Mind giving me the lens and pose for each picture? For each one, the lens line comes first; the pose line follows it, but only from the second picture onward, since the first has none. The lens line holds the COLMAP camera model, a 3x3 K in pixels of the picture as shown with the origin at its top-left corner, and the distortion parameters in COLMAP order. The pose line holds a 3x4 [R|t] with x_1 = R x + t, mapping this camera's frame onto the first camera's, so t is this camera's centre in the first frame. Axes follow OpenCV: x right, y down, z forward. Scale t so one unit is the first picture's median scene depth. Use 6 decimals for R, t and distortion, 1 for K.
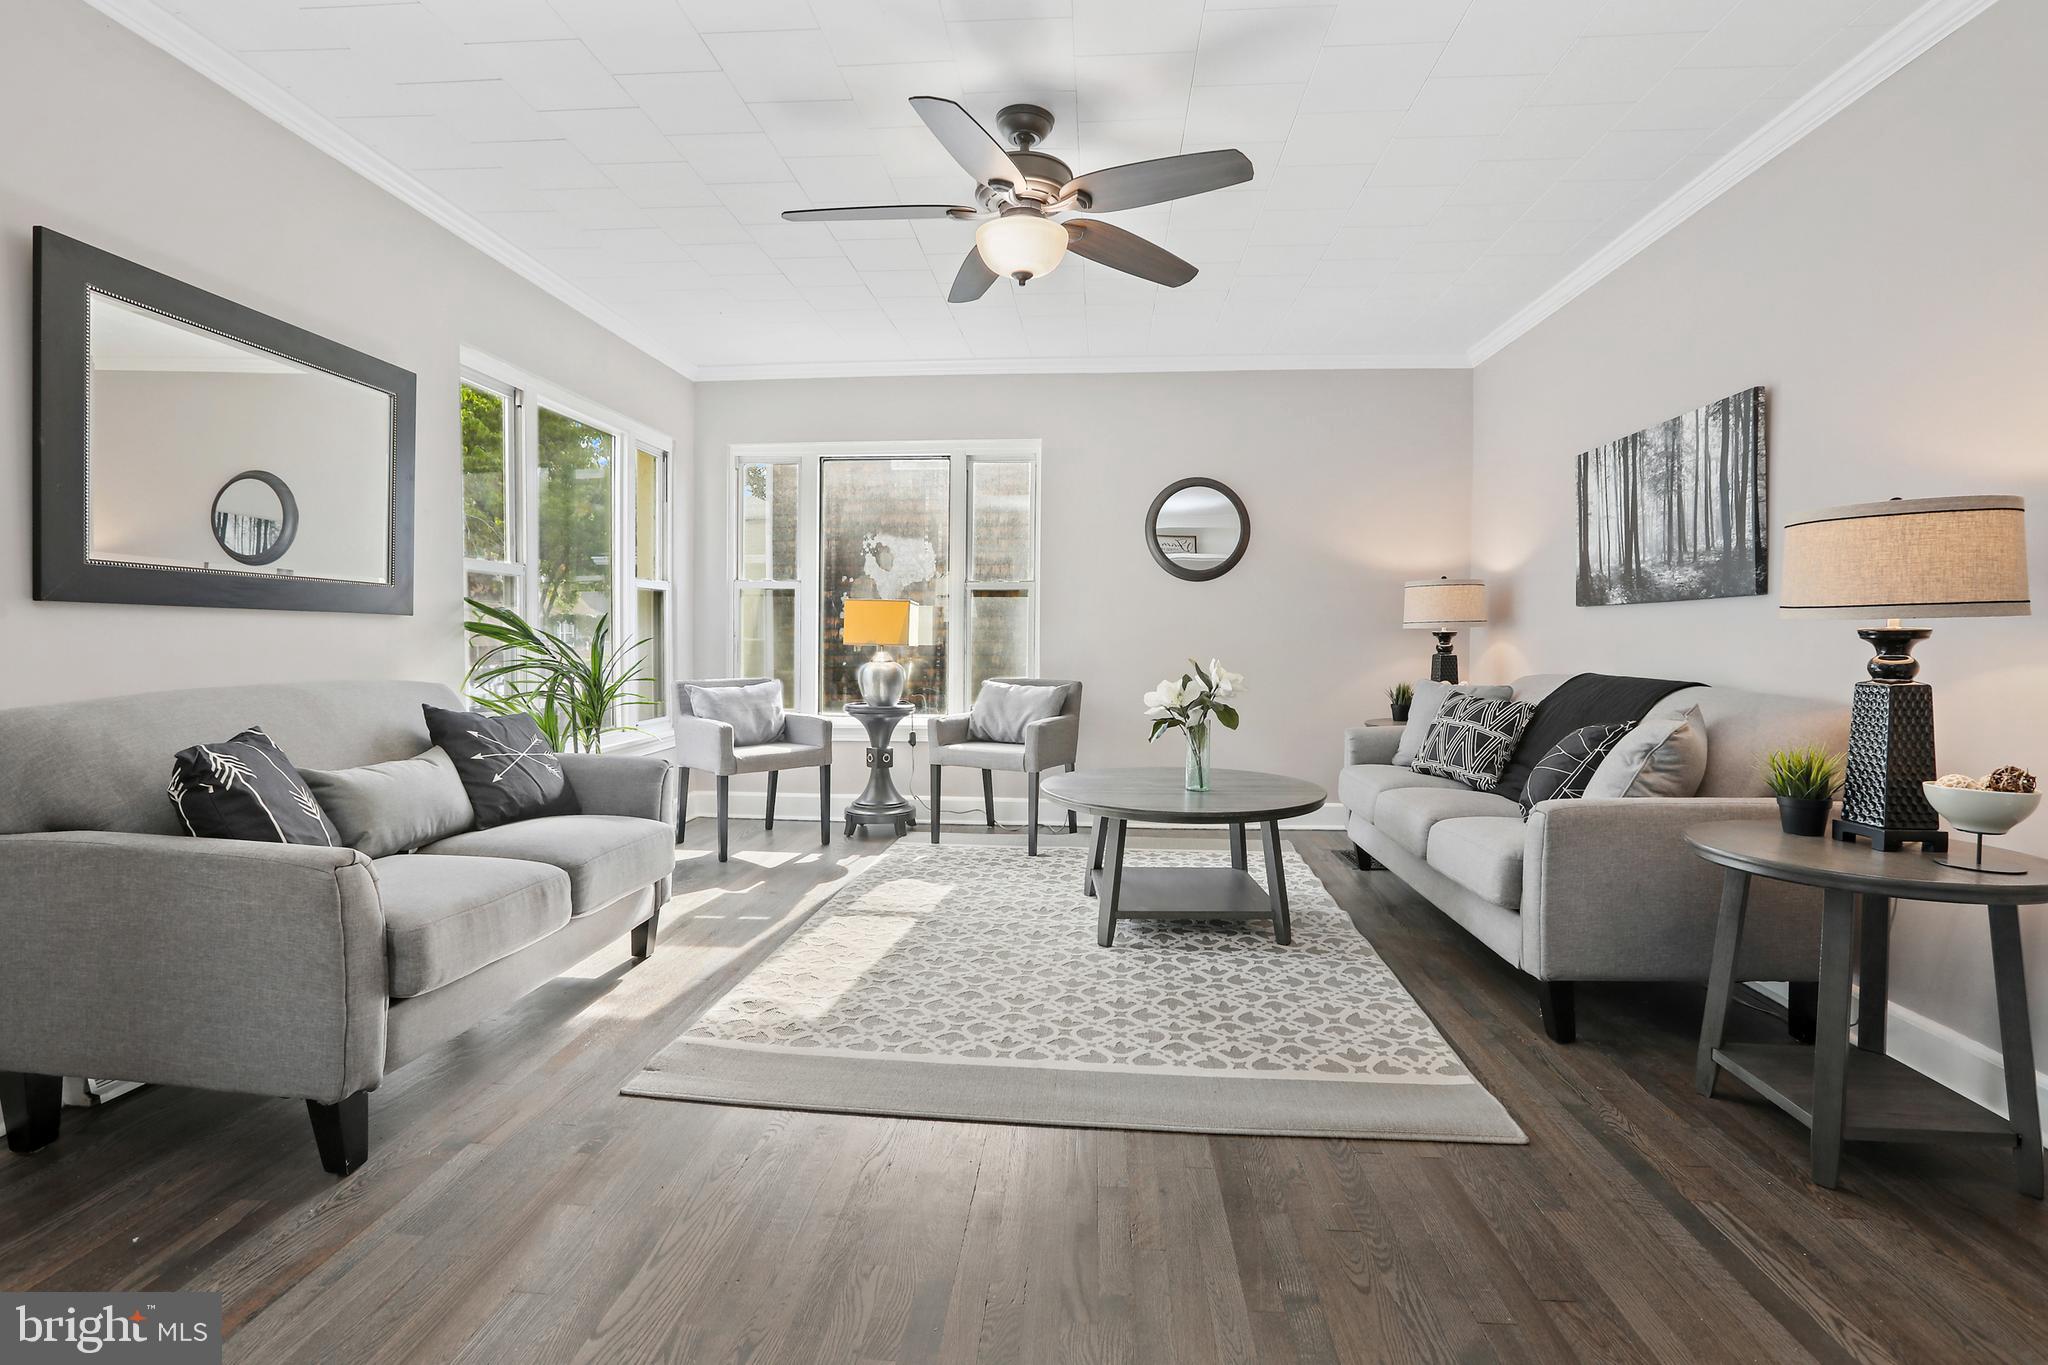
lens RADIAL K [[965.6, 0, 1019.3], [0, 965.6, 644.4], [0, 0, 1]] dist [-0.036539, 0.018040]
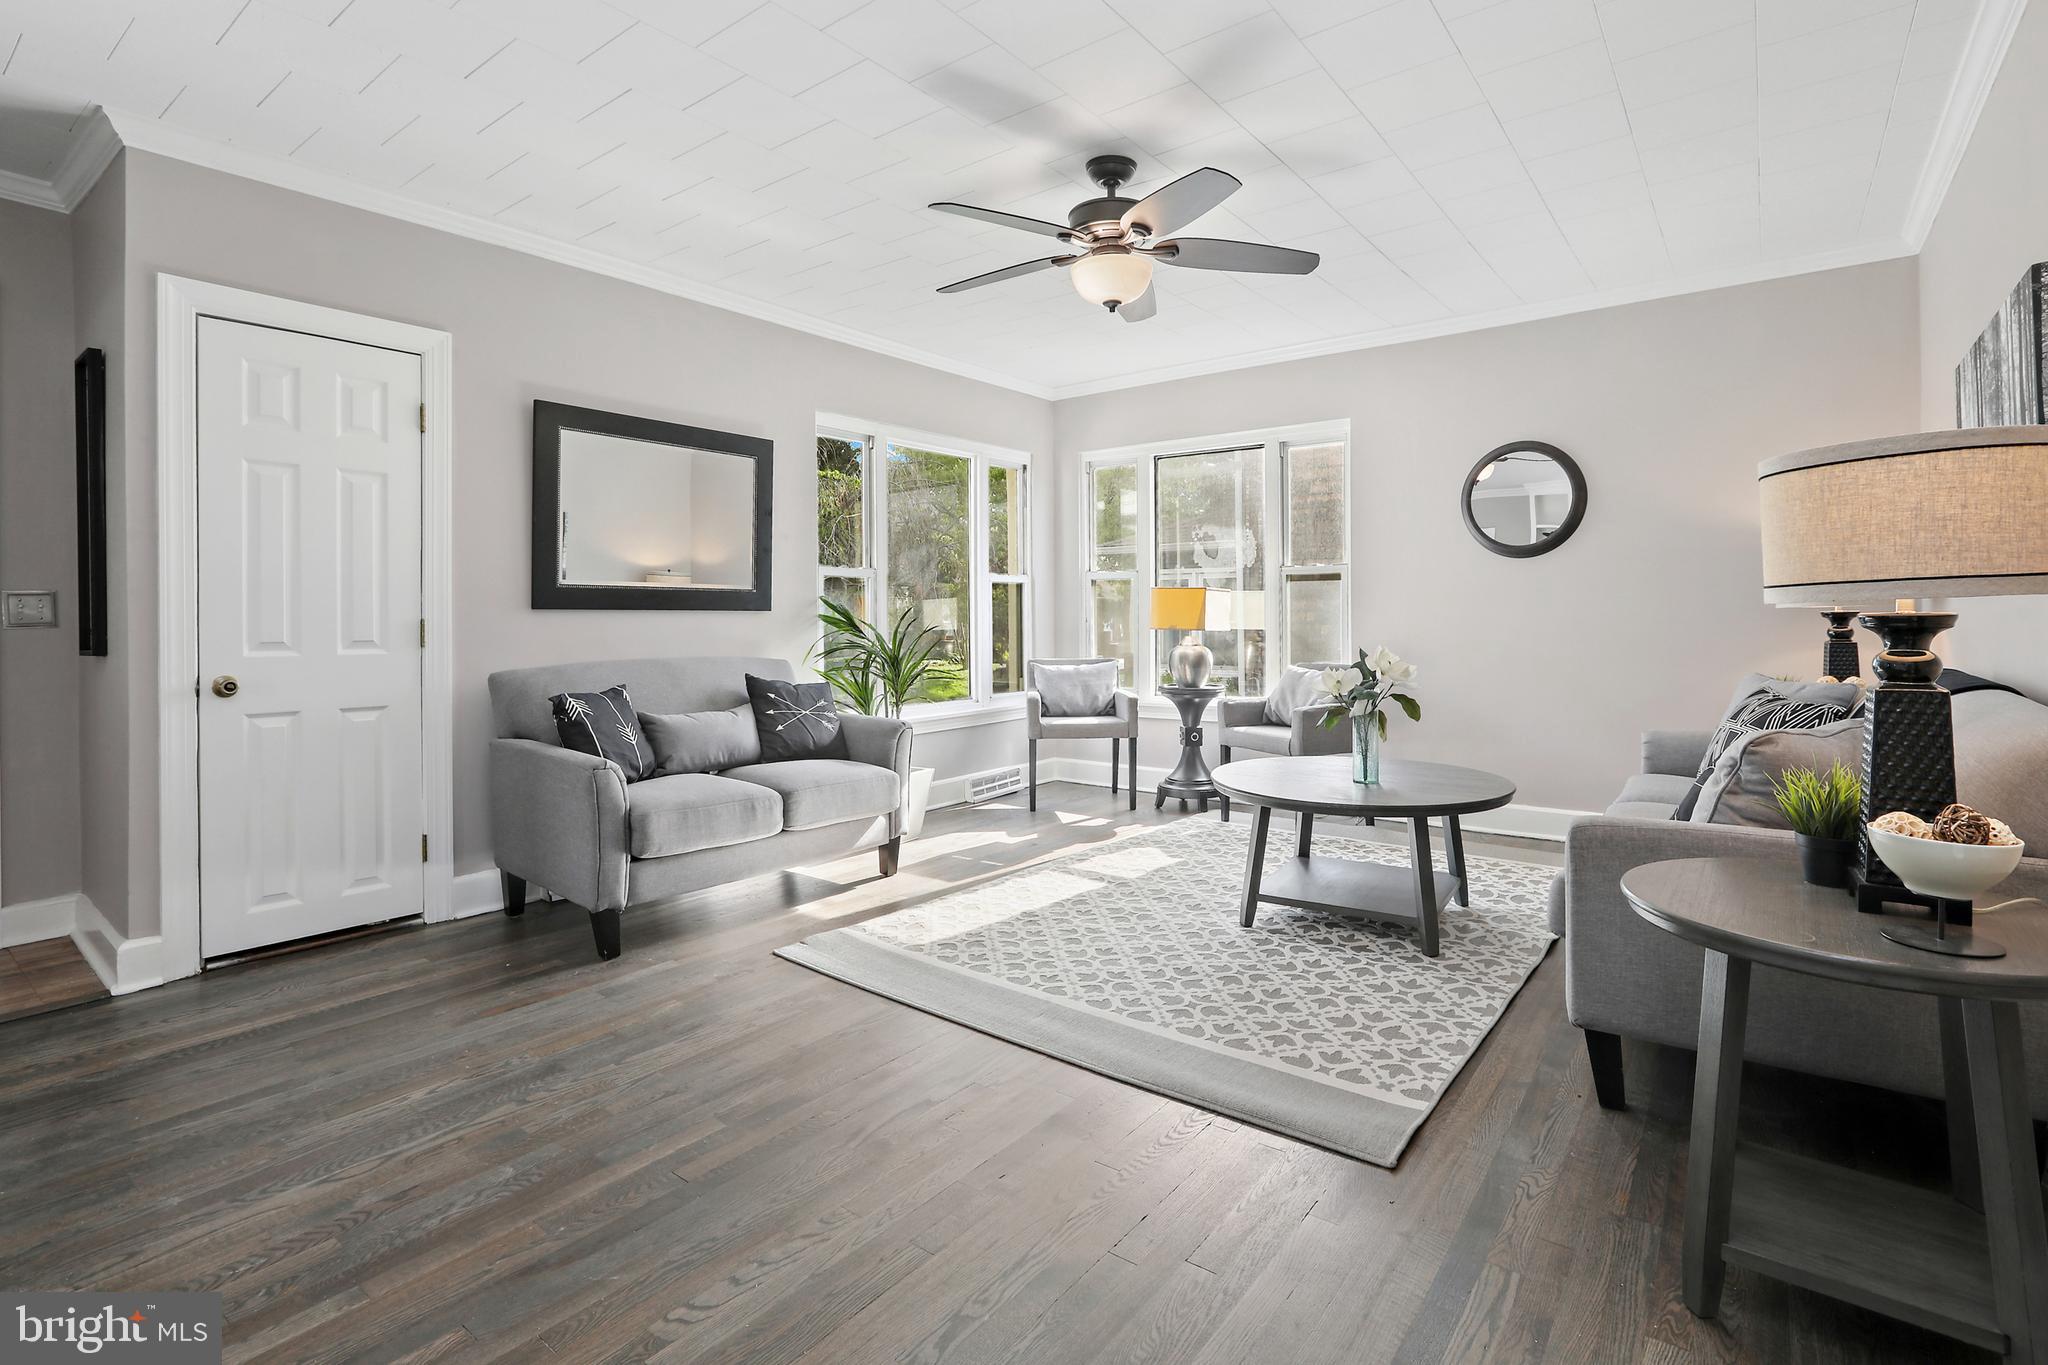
lens RADIAL K [[976.1, 0, 1017.3], [0, 976.1, 607.0], [0, 0, 1]] dist [-0.020674, 0.000117]
pose [[0.833644, -0.014828, -0.552102, 0.494397], [0.004492, 0.999789, -0.020069, -0.006300], [0.552283, 0.014251, 0.833535, -0.001914]]
